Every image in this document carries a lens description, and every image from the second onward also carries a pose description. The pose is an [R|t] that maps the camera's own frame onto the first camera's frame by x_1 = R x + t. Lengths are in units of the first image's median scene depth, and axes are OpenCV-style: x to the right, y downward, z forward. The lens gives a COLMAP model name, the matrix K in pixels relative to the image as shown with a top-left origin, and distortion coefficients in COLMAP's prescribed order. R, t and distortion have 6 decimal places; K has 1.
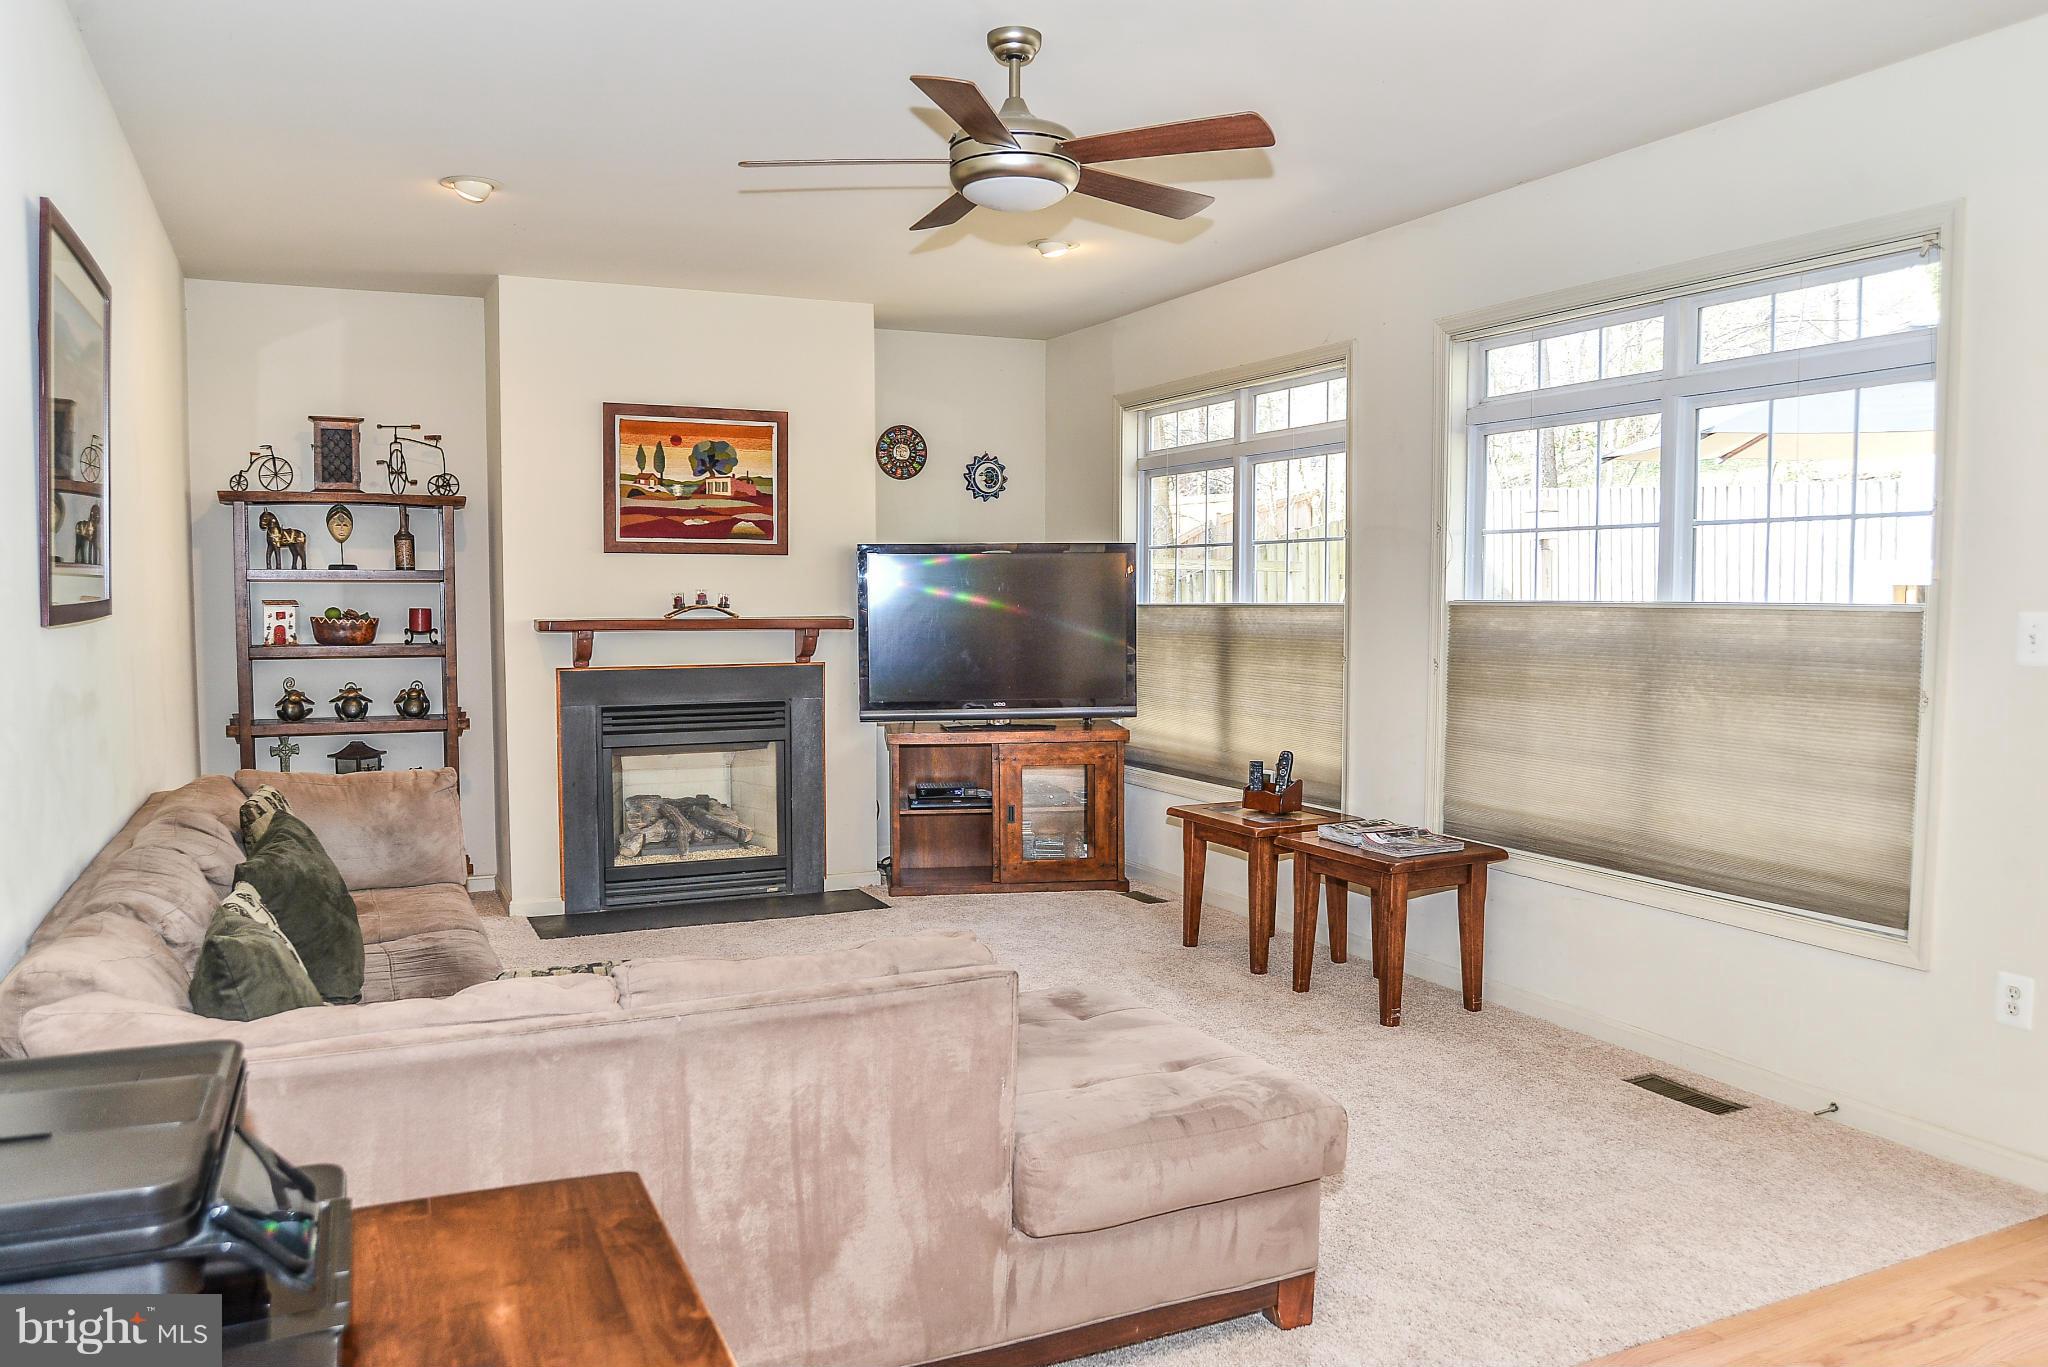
lens RADIAL K [[1575.1, 0, 1024.0], [0, 1575.1, 683.5], [0, 0, 1]] dist [-0.025704, 0.002637]
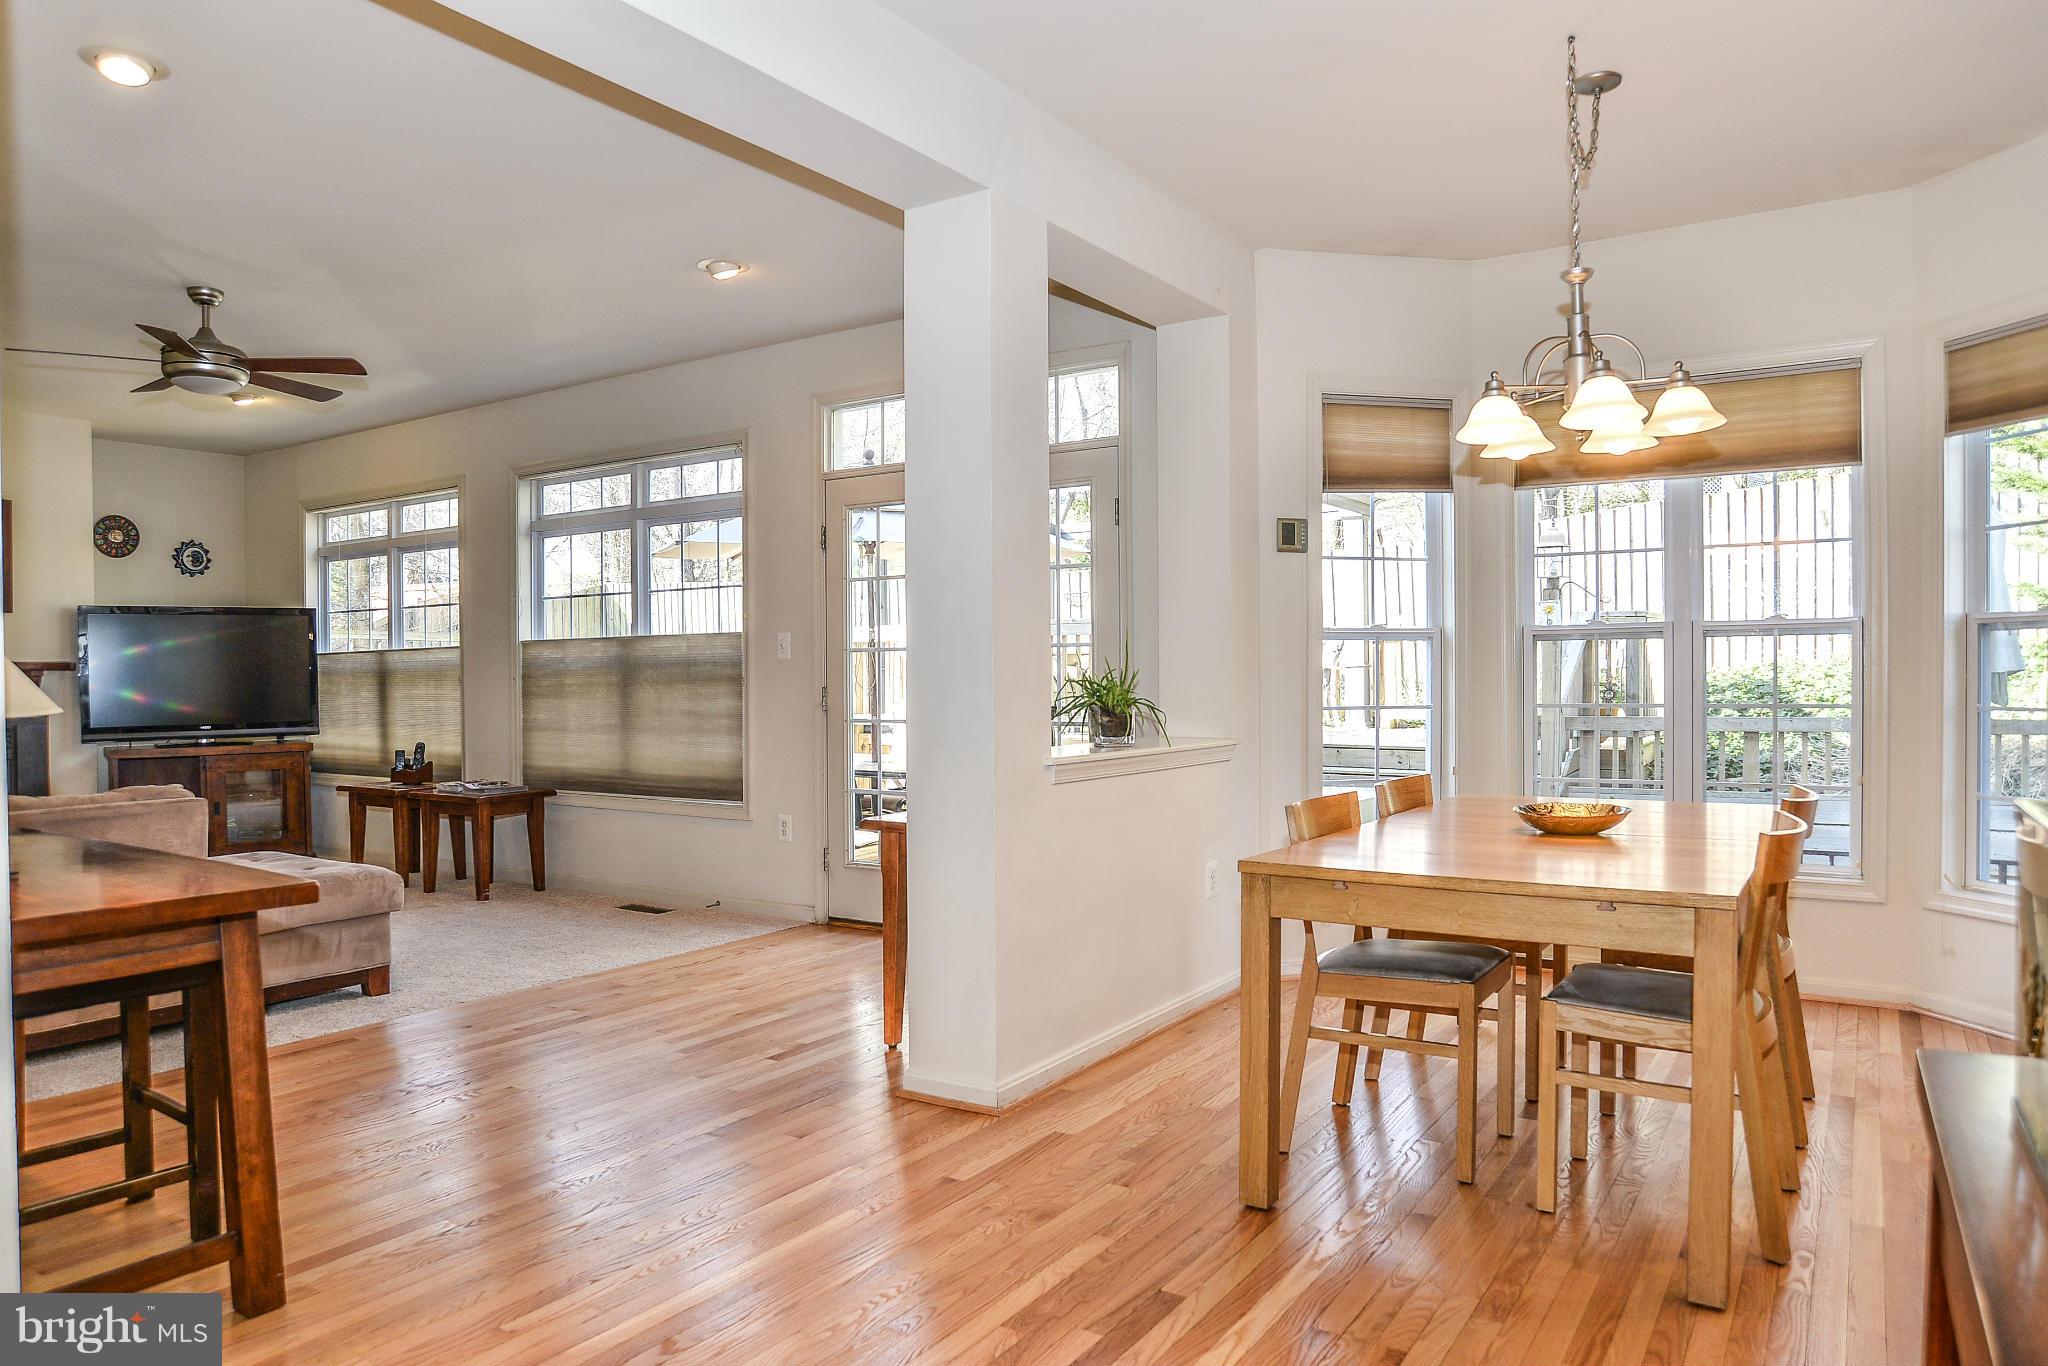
lens RADIAL K [[1295.9, 0, 1024.0], [0, 1295.9, 683.0], [0, 0, 1]] dist [-0.114148, 0.074611]
pose [[0.847635, -0.013885, 0.530398, 0.015419], [0.039740, 0.998511, -0.037371, 0.060026], [-0.529089, 0.052755, 0.846925, -0.370262]]
